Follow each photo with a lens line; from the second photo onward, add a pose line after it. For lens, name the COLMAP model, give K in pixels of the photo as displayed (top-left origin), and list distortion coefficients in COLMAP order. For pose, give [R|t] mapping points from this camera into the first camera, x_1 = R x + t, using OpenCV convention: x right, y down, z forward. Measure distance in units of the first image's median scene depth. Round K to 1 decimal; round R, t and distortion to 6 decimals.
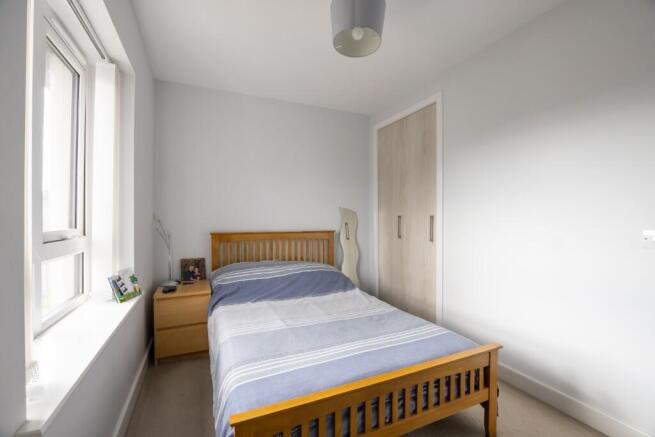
lens RADIAL K [[292.3, 0, 327.1], [0, 292.3, 220.0], [0, 0, 1]] dist [-0.013875, -0.000055]
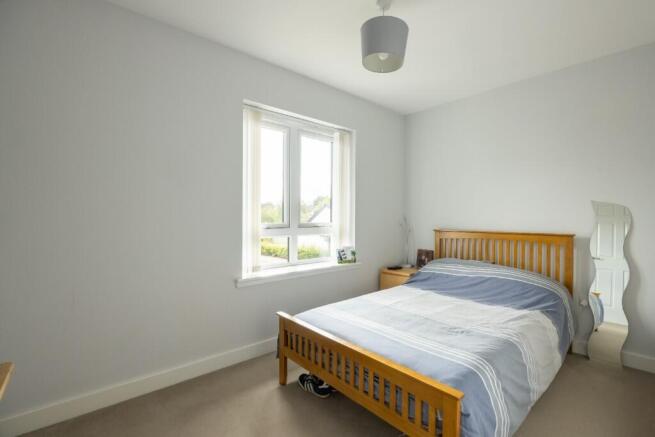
lens RADIAL K [[292.3, 0, 328.6], [0, 292.3, 219.1], [0, 0, 1]] dist [-0.013875, -0.000055]
pose [[0.286541, 0.007266, -0.958040, 0.675498], [-0.006926, 0.999961, 0.005512, -0.000911], [0.958043, 0.005056, 0.286580, 0.281603]]
